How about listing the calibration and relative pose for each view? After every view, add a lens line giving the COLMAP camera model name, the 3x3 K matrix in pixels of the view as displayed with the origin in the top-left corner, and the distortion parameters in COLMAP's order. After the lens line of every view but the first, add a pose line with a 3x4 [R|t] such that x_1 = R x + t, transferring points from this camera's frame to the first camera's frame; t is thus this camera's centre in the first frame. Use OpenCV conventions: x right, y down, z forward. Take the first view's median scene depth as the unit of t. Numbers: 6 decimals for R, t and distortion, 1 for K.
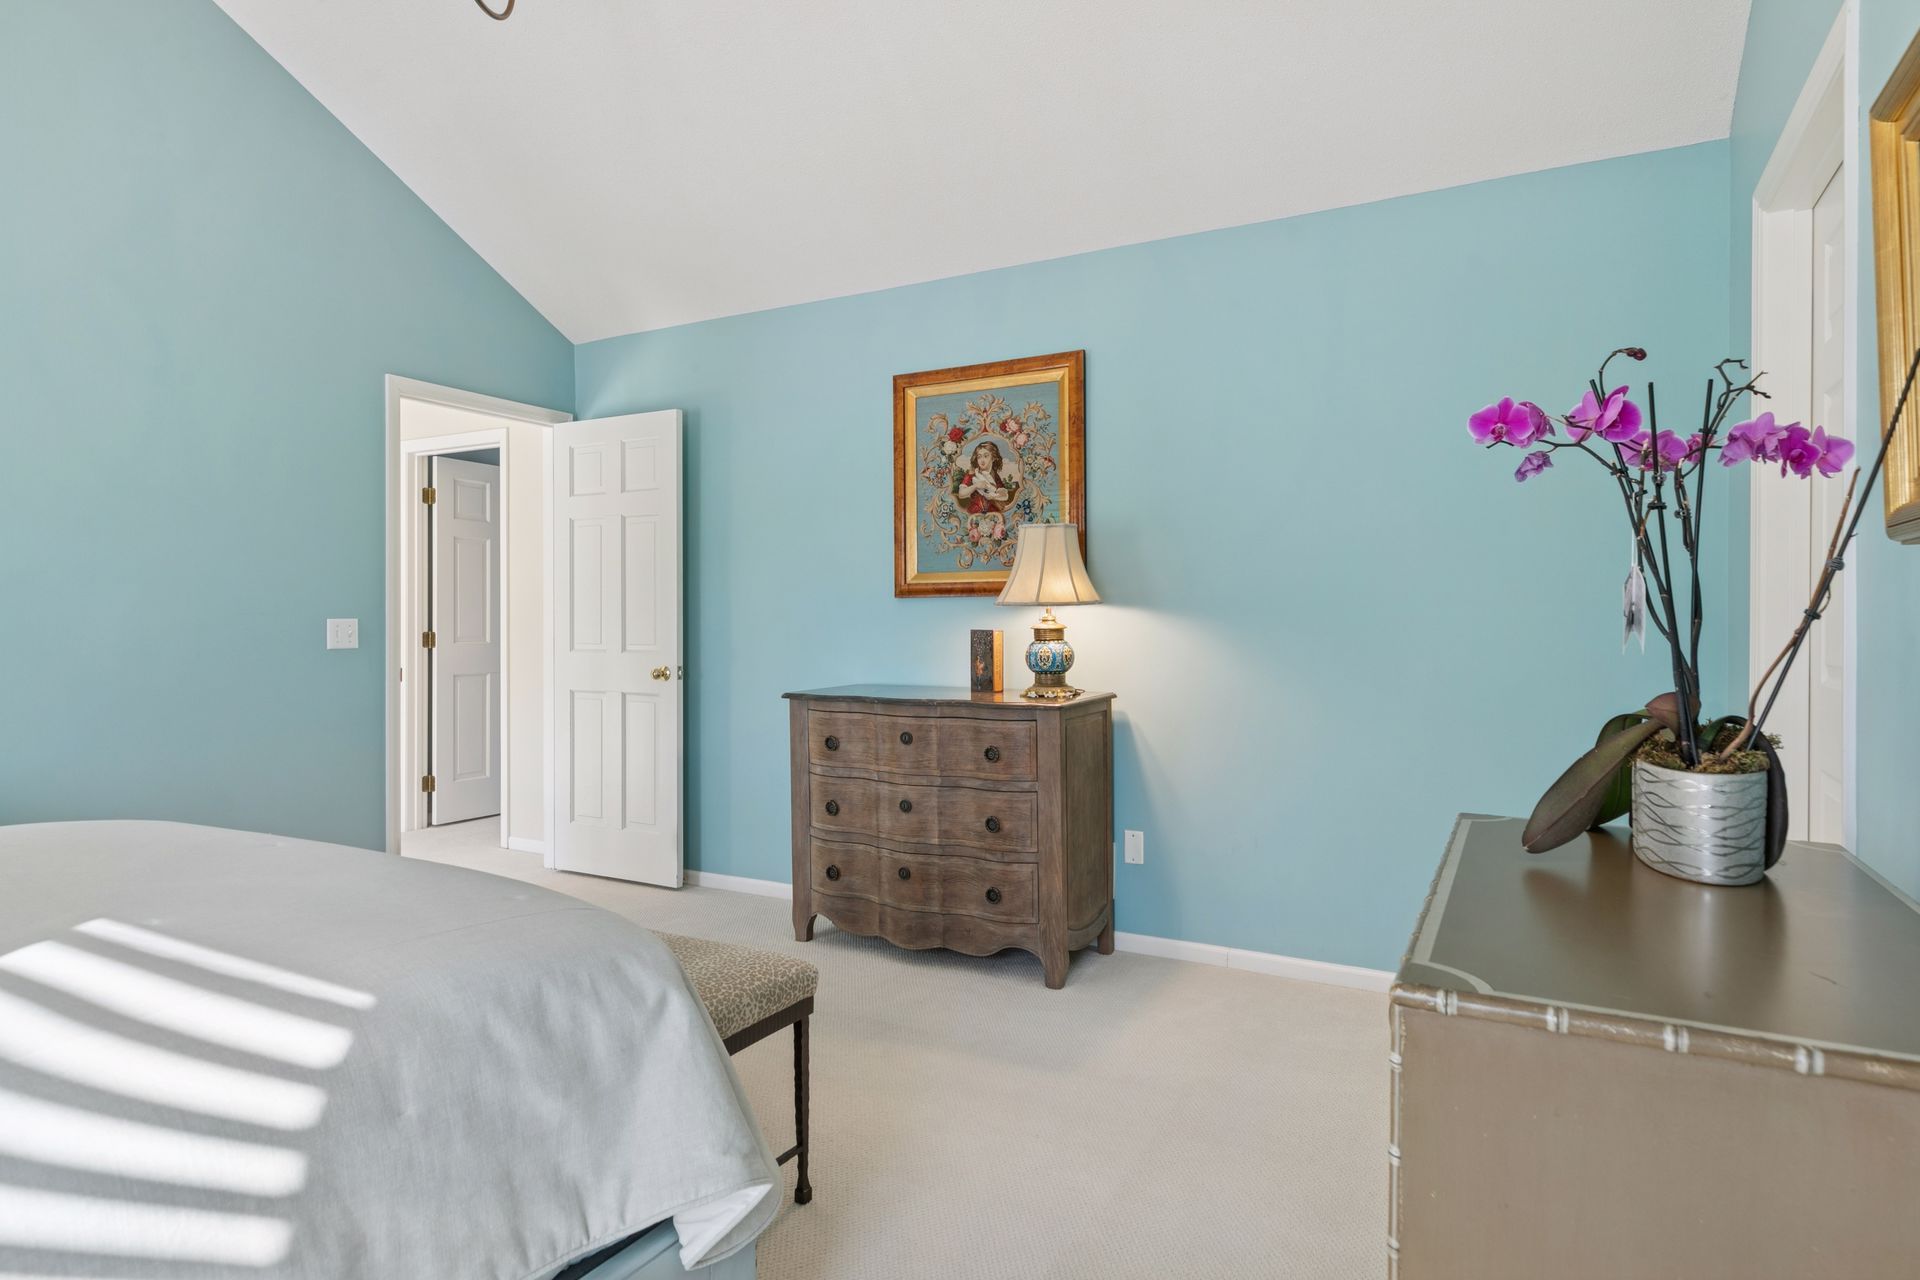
lens RADIAL K [[1053.0, 0, 959.1], [0, 1053.0, 617.8], [0, 0, 1]] dist [0.001316, 0.000002]
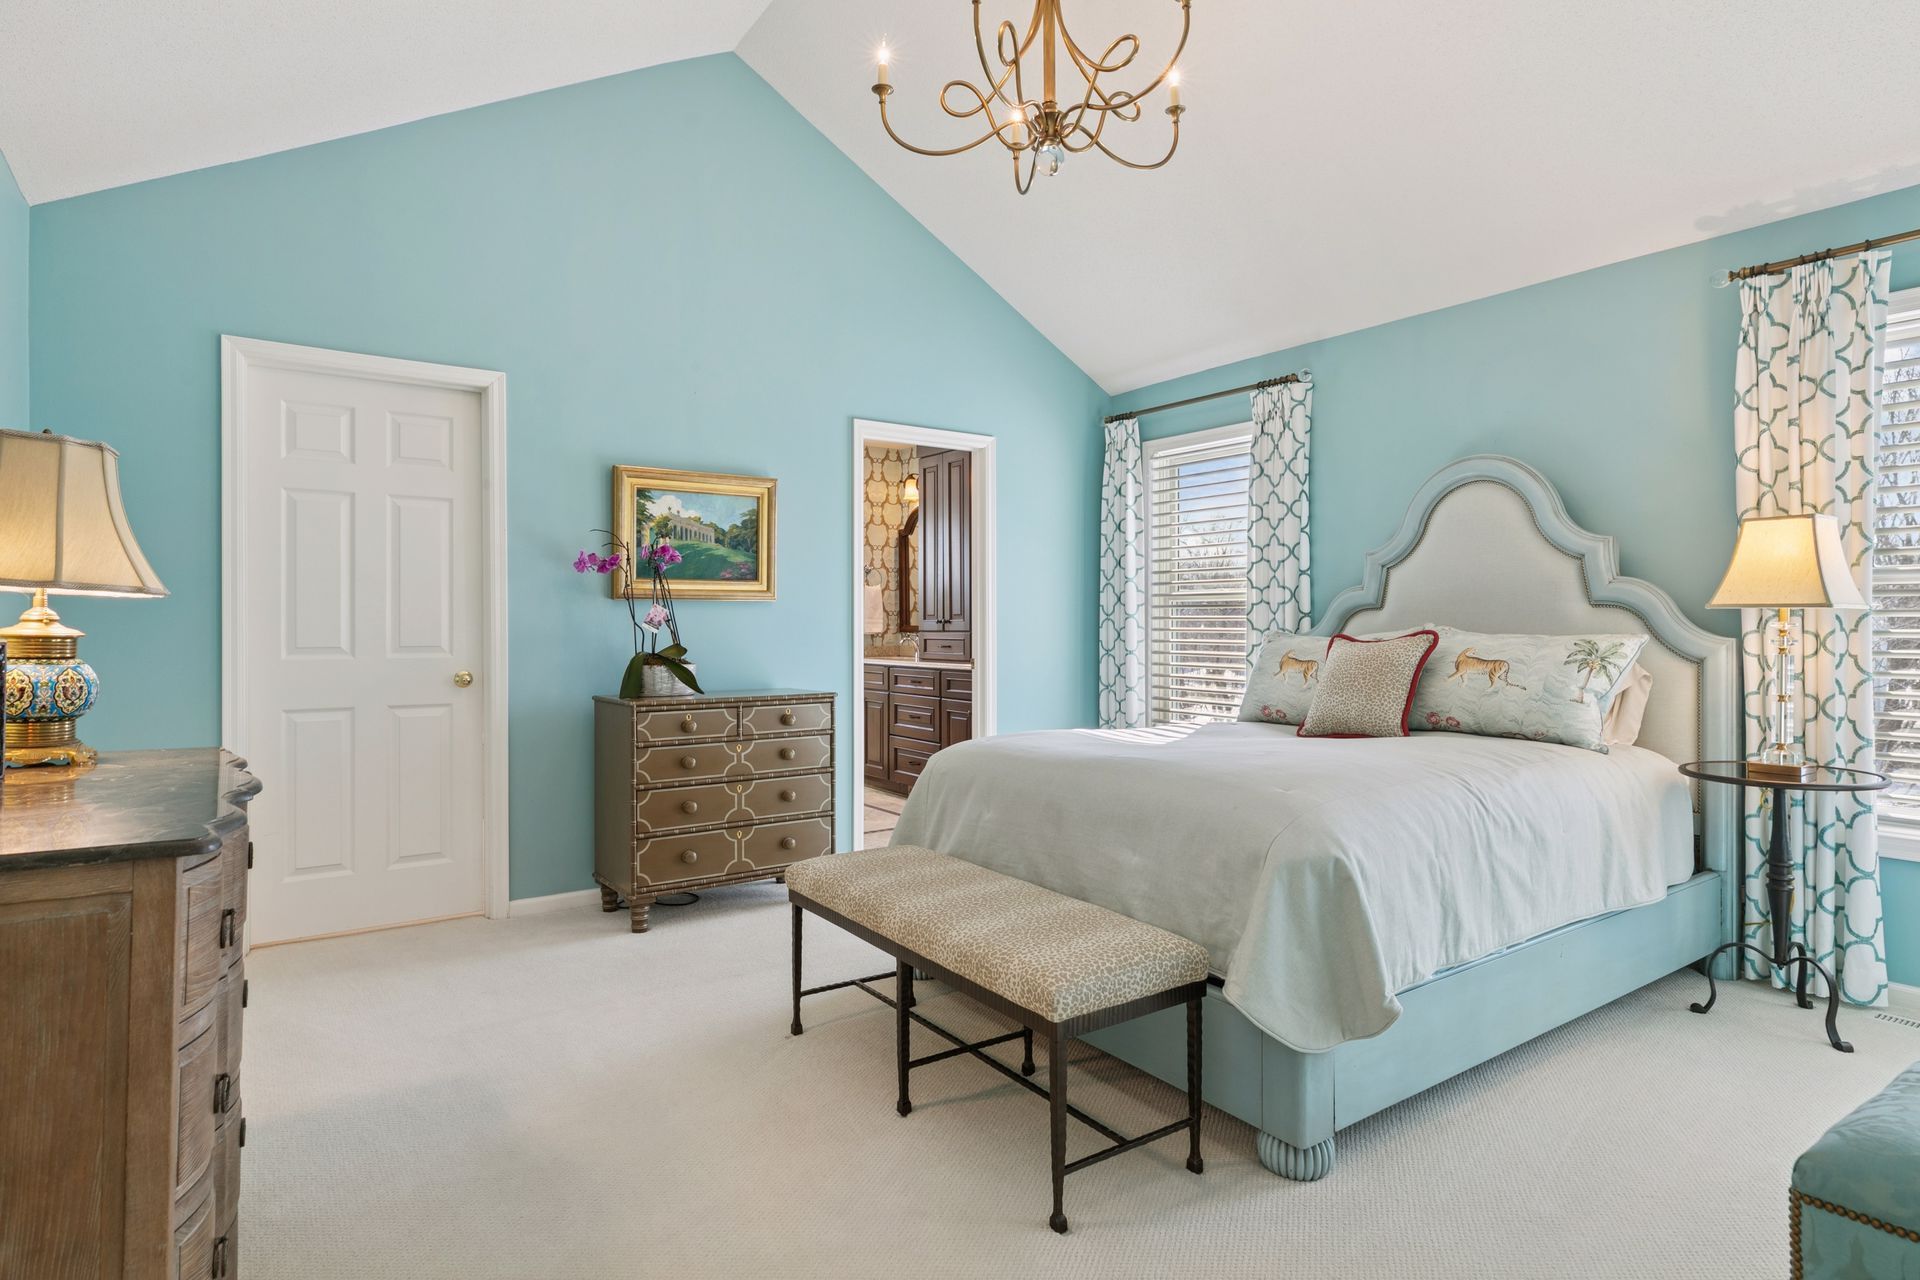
lens RADIAL K [[1028.9, 0, 960.0], [0, 1028.9, 640.0], [0, 0, 1]] dist [0.002432, -0.000070]
pose [[-0.889827, -0.006296, 0.456254, -0.521540], [0.001461, 0.999860, 0.016646, 0.004173], [-0.456295, 0.015478, -0.889694, 1.155715]]
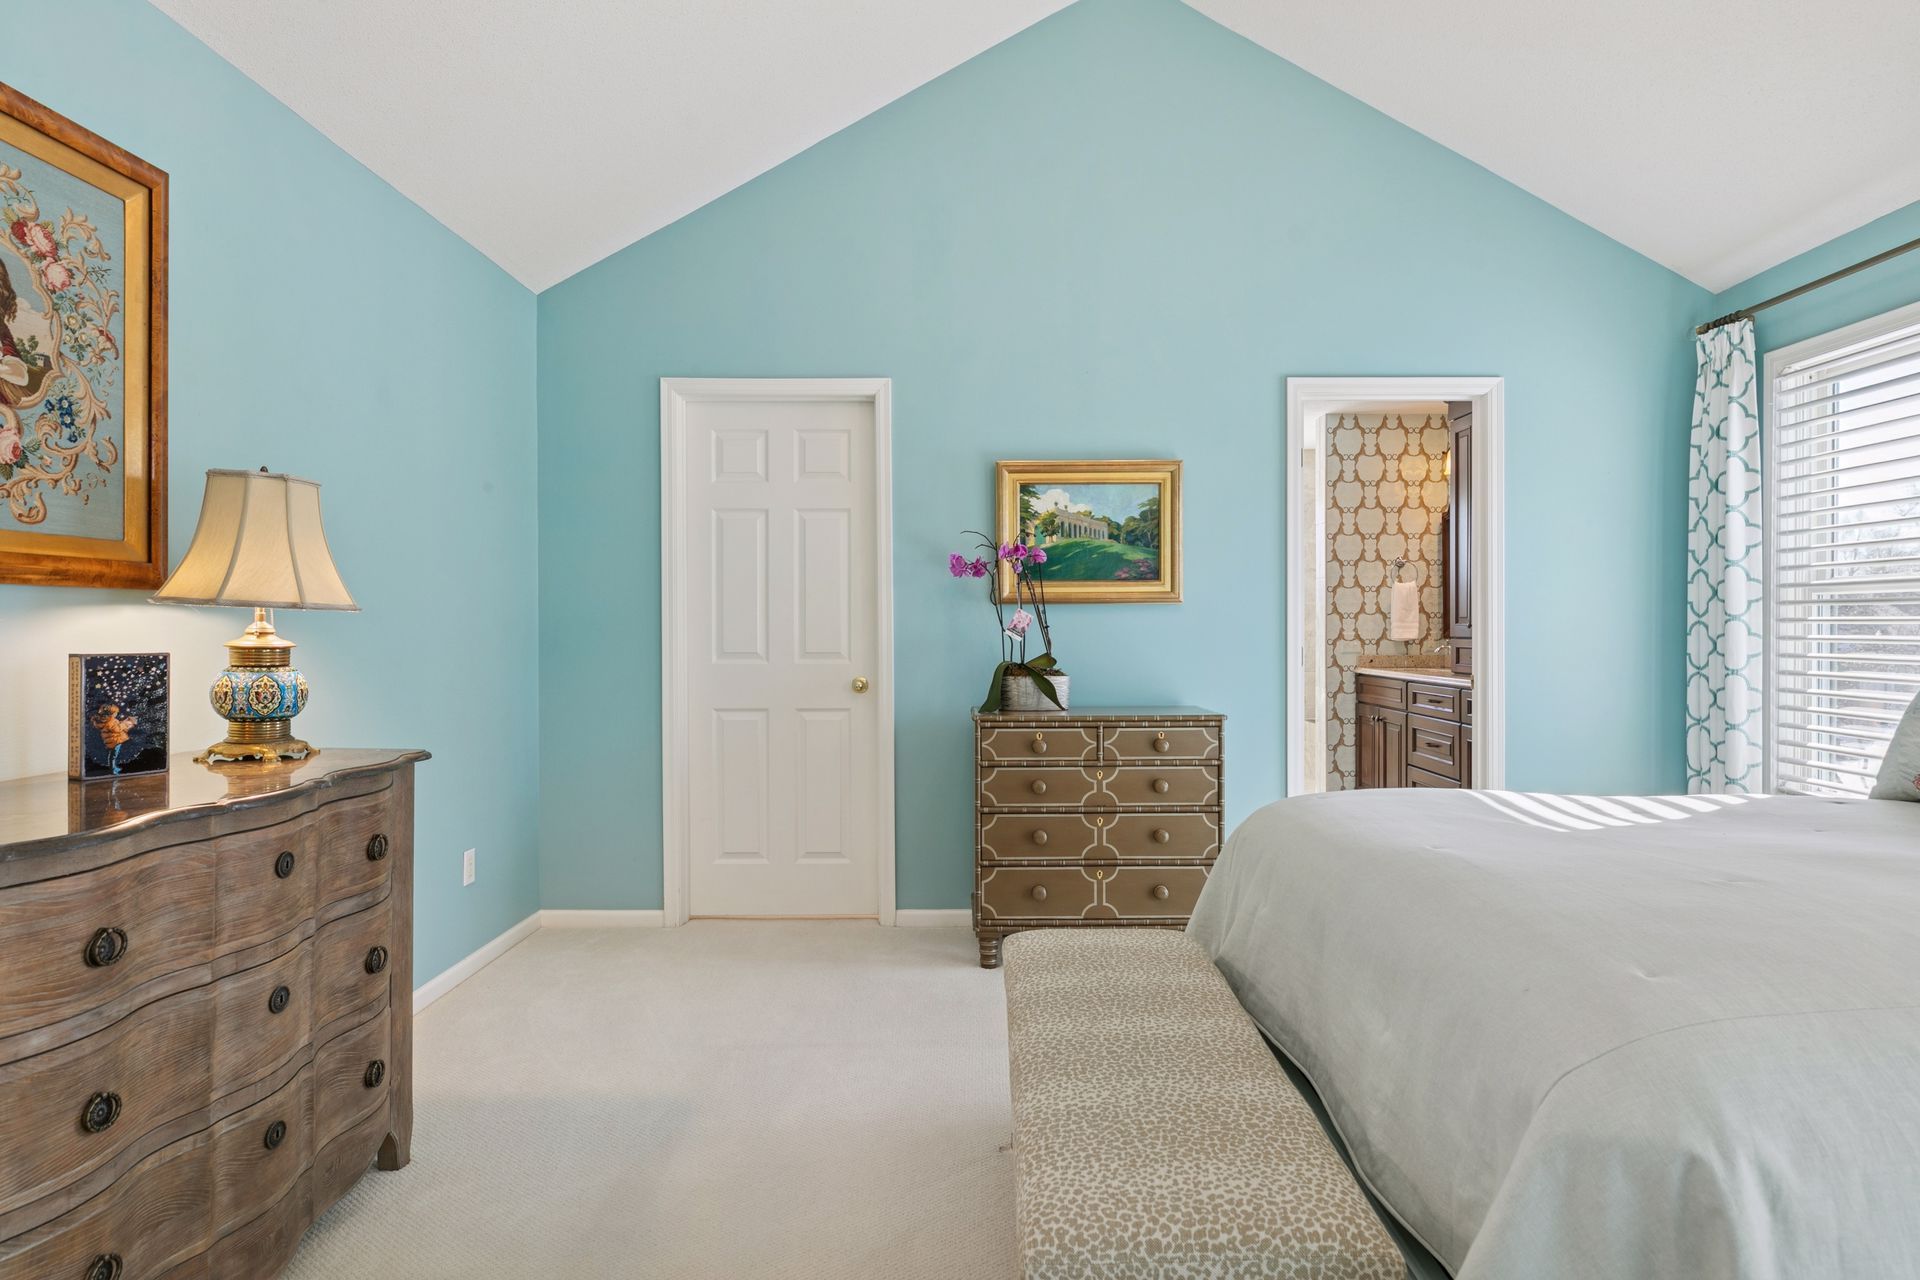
lens RADIAL K [[1028.9, 0, 960.0], [0, 1028.9, 640.0], [0, 0, 1]] dist [0.002432, -0.000070]
pose [[-0.469702, -0.009345, 0.882776, -0.584836], [0.004209, 0.999909, 0.012824, 0.000652], [-0.882815, 0.009740, -0.469620, 0.858289]]
